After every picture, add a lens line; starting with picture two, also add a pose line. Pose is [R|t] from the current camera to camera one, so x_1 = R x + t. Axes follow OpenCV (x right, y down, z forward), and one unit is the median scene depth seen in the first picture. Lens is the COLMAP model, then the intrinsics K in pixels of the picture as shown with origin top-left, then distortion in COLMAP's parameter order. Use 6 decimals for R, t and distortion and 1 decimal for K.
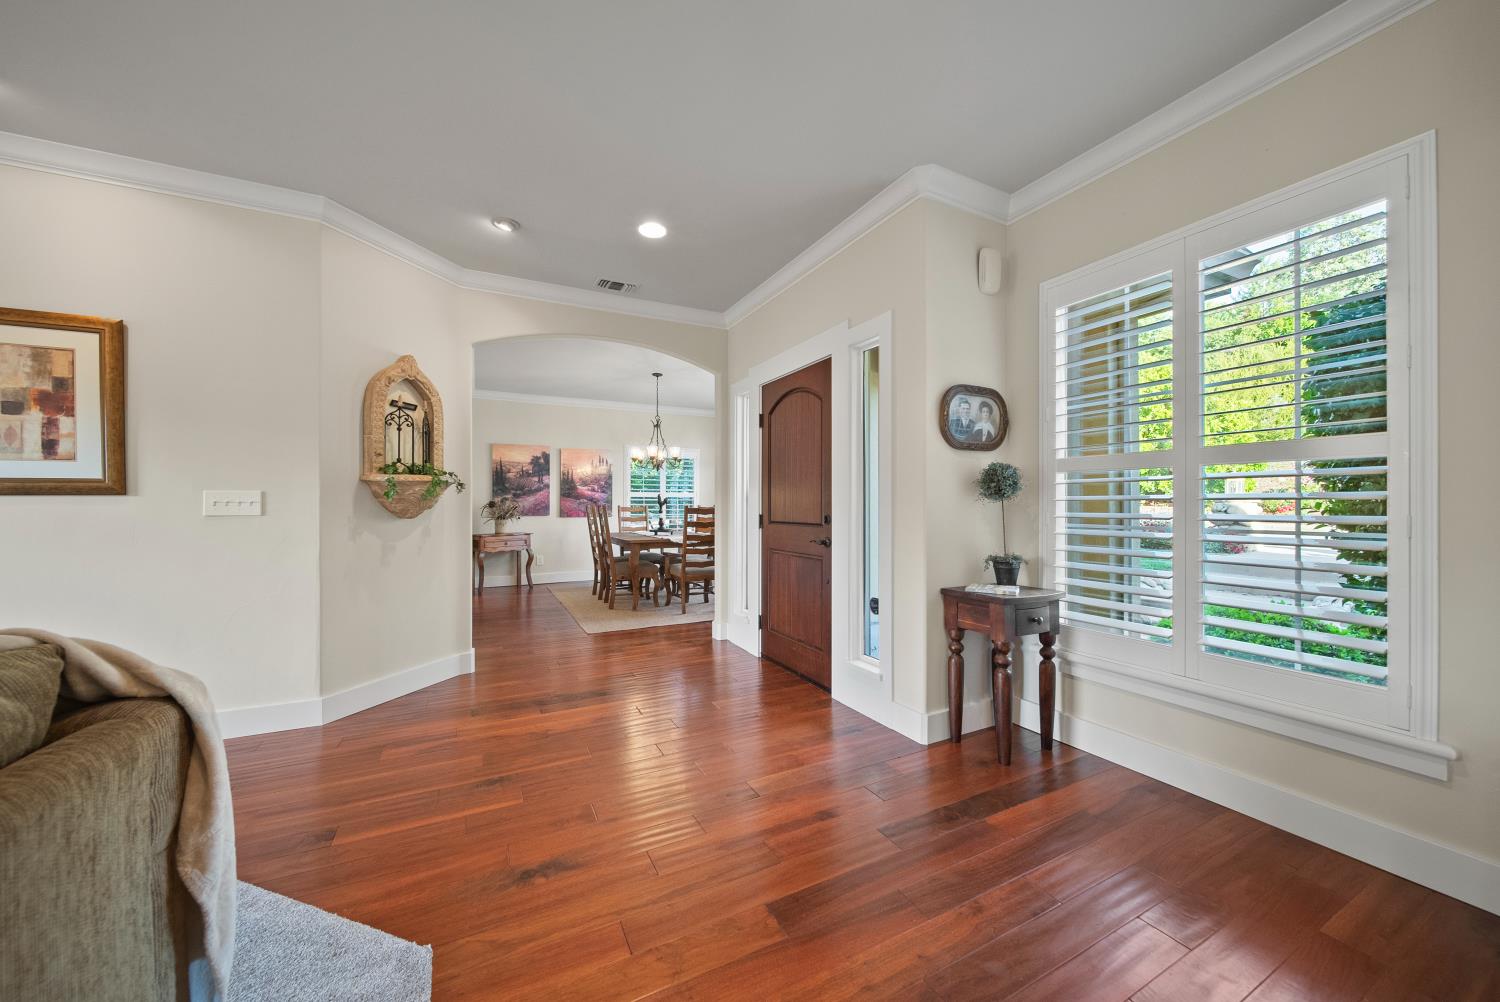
lens RADIAL K [[533.5, 0, 741.9], [0, 533.5, 502.9], [0, 0, 1]] dist [-0.004368, -0.001480]
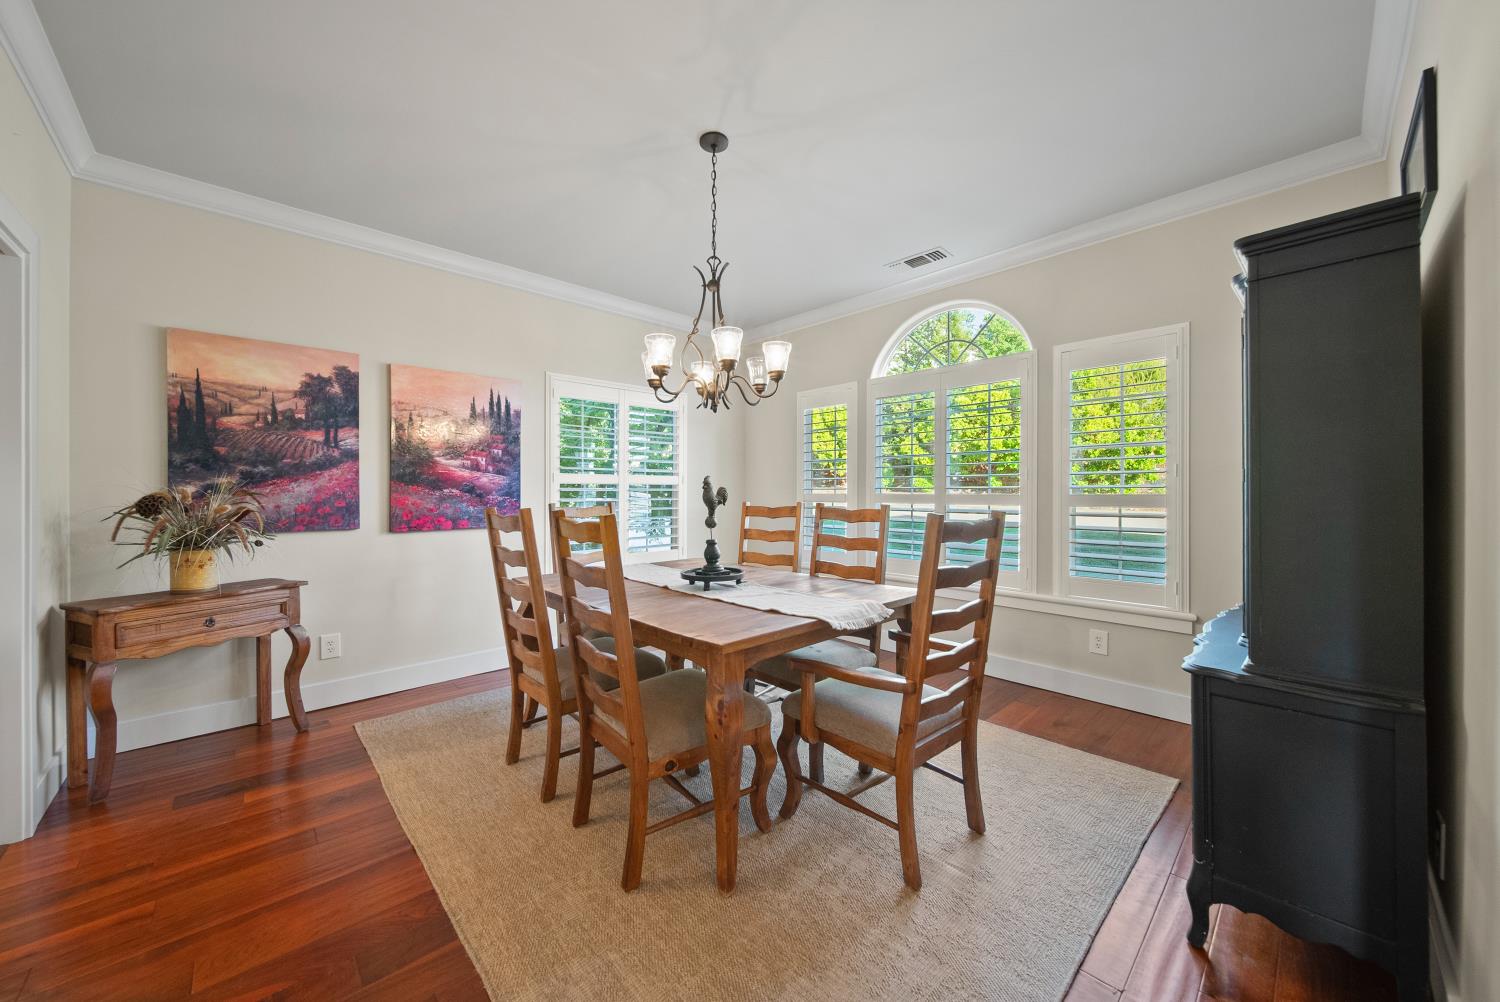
lens RADIAL K [[533.5, 0, 759.1], [0, 533.5, 494.1], [0, 0, 1]] dist [-0.004368, -0.001480]
pose [[0.955832, -0.002249, 0.293906, -0.197927], [-0.000378, 0.999960, 0.008880, -0.006523], [-0.293914, -0.008599, 0.955793, 0.548559]]
